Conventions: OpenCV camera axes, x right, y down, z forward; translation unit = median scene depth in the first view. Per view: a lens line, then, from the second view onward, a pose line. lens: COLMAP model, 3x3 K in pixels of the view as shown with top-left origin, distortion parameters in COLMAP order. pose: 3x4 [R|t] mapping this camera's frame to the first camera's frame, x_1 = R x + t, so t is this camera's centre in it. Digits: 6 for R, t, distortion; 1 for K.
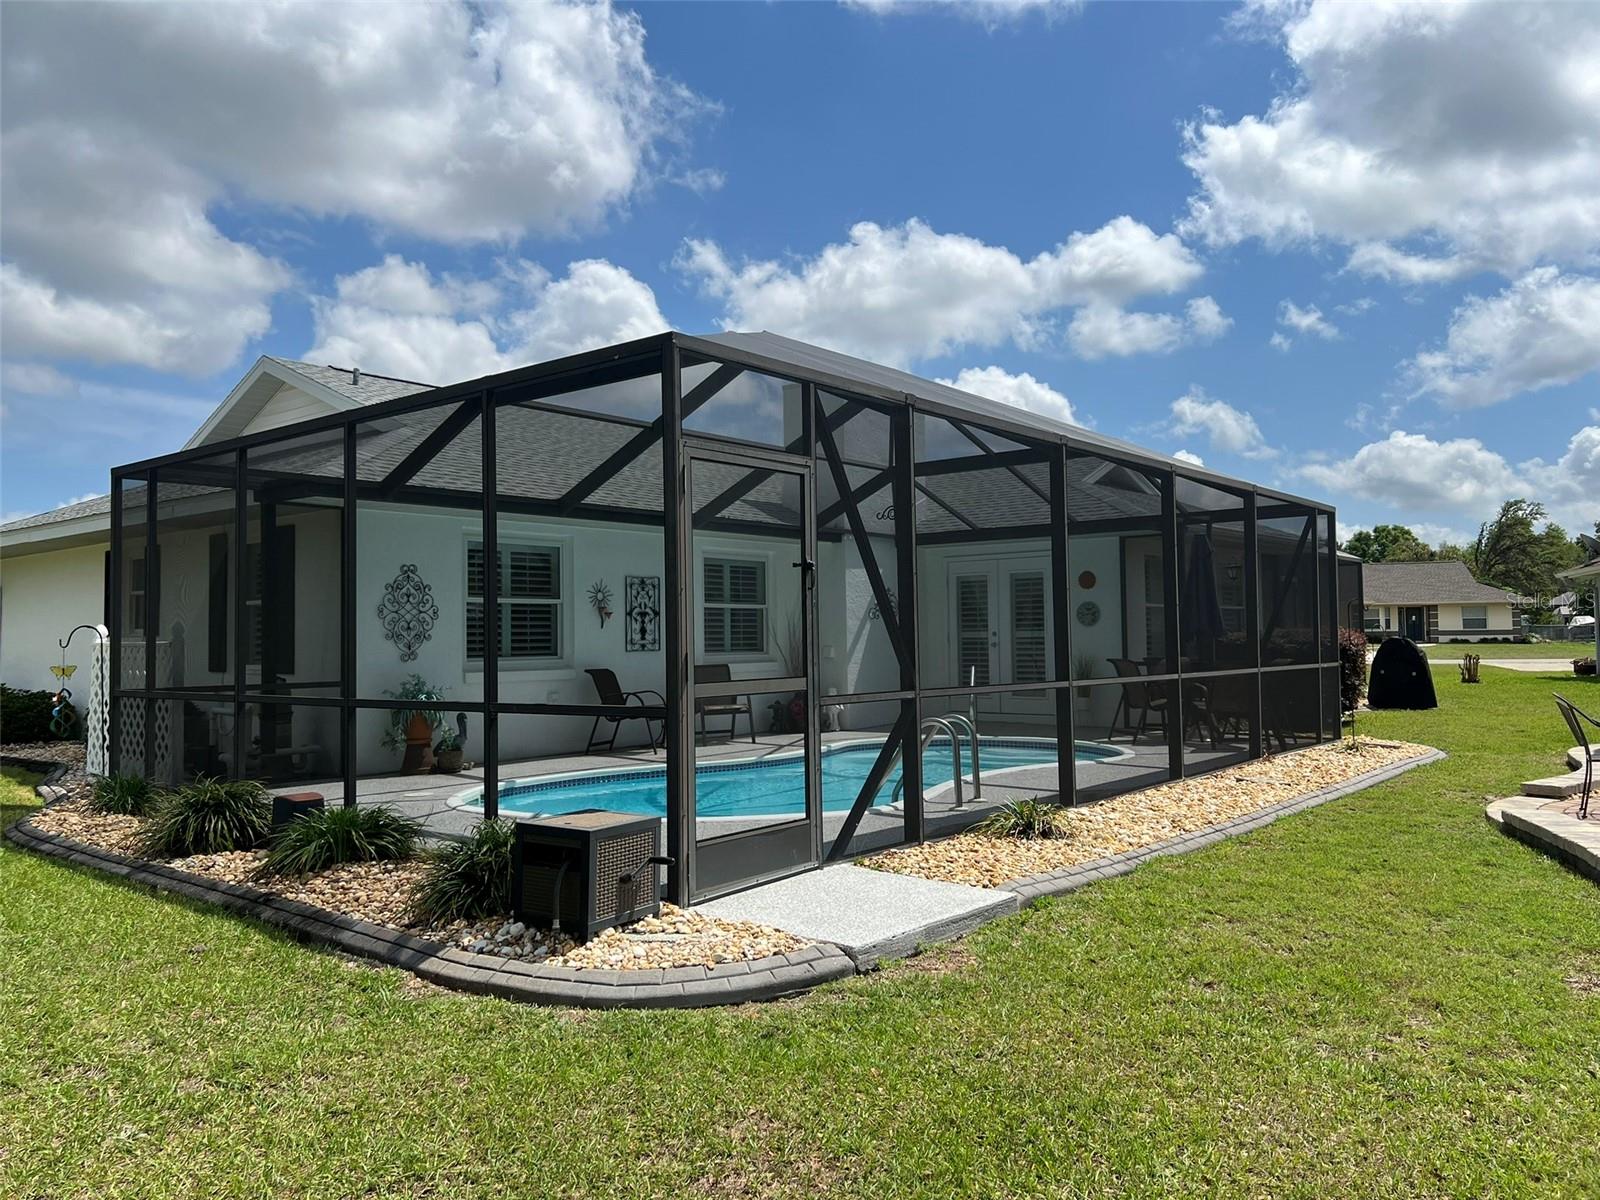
lens RADIAL K [[1191.4, 0, 798.1], [0, 1191.4, 602.8], [0, 0, 1]] dist [0.061397, -0.075079]
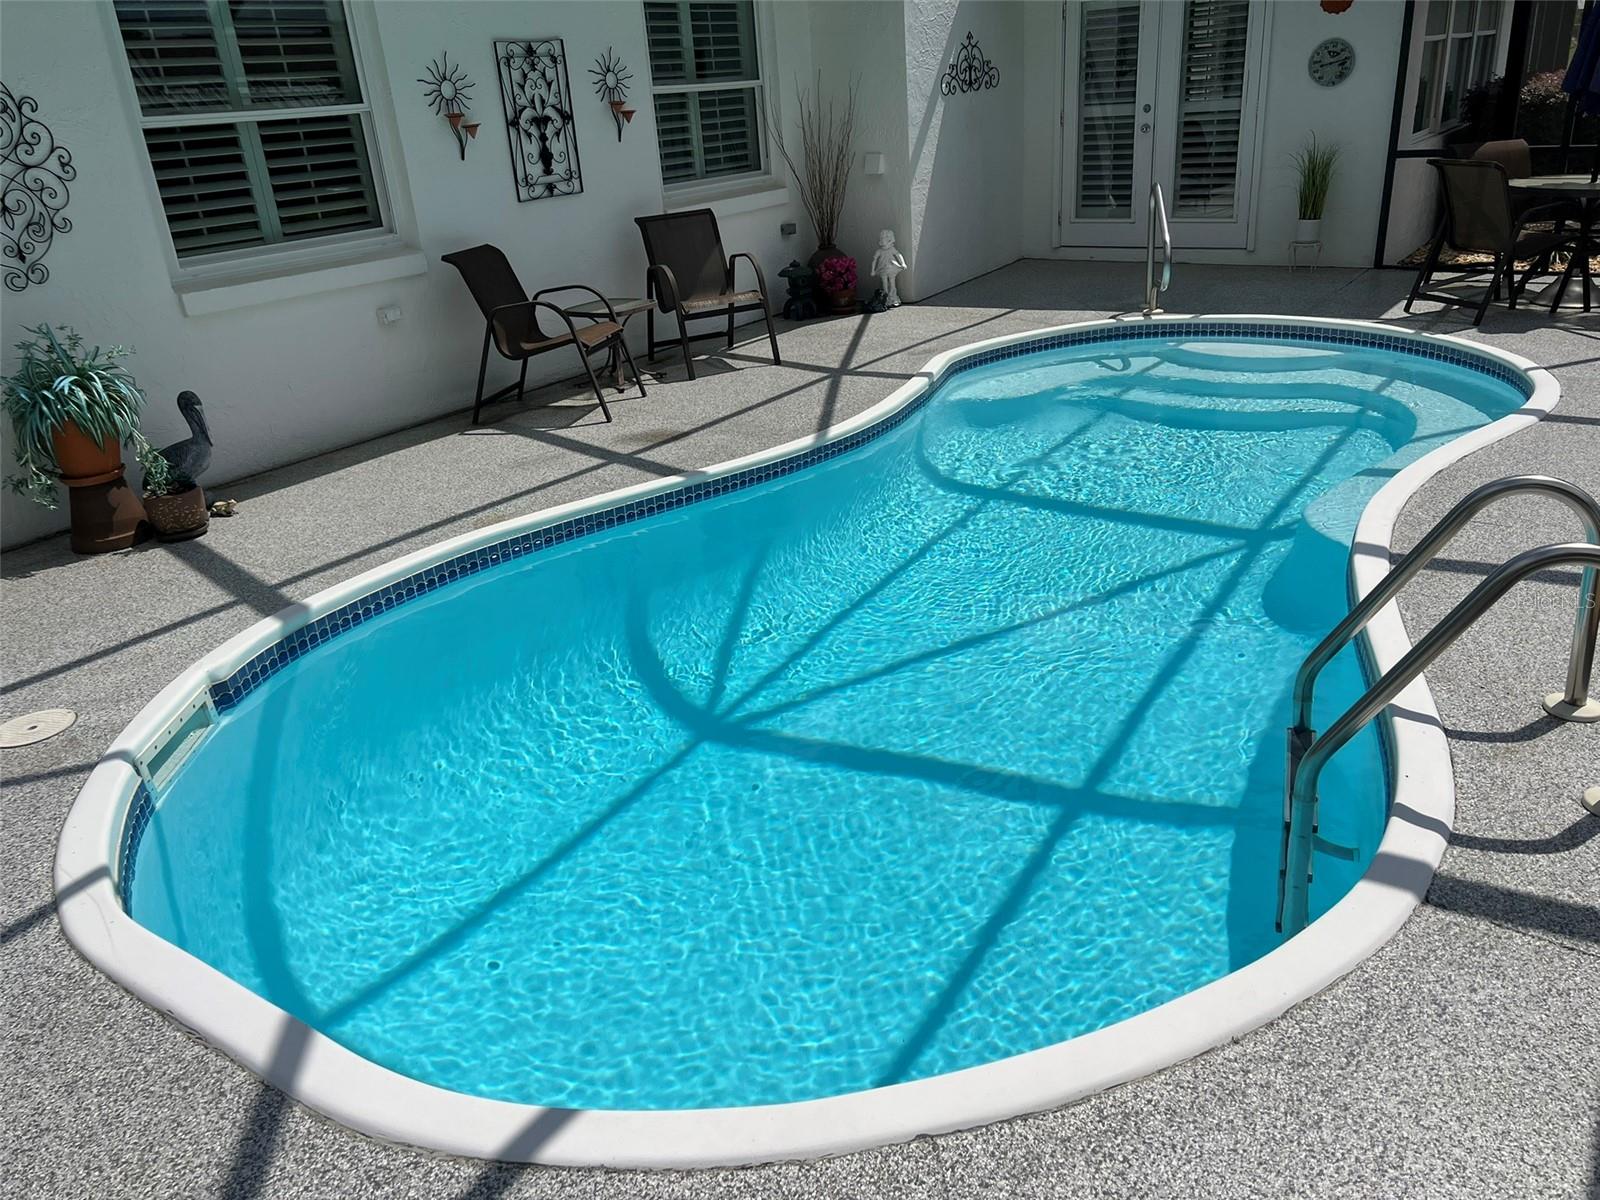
lens RADIAL K [[1191.4, 0, 810.9], [0, 1191.4, 588.7], [0, 0, 1]] dist [0.061397, -0.075079]
pose [[0.994749, -0.083718, 0.058877, -0.062272], [0.051476, 0.906447, 0.419171, -0.018641], [-0.088460, -0.413939, 0.905996, 0.442213]]
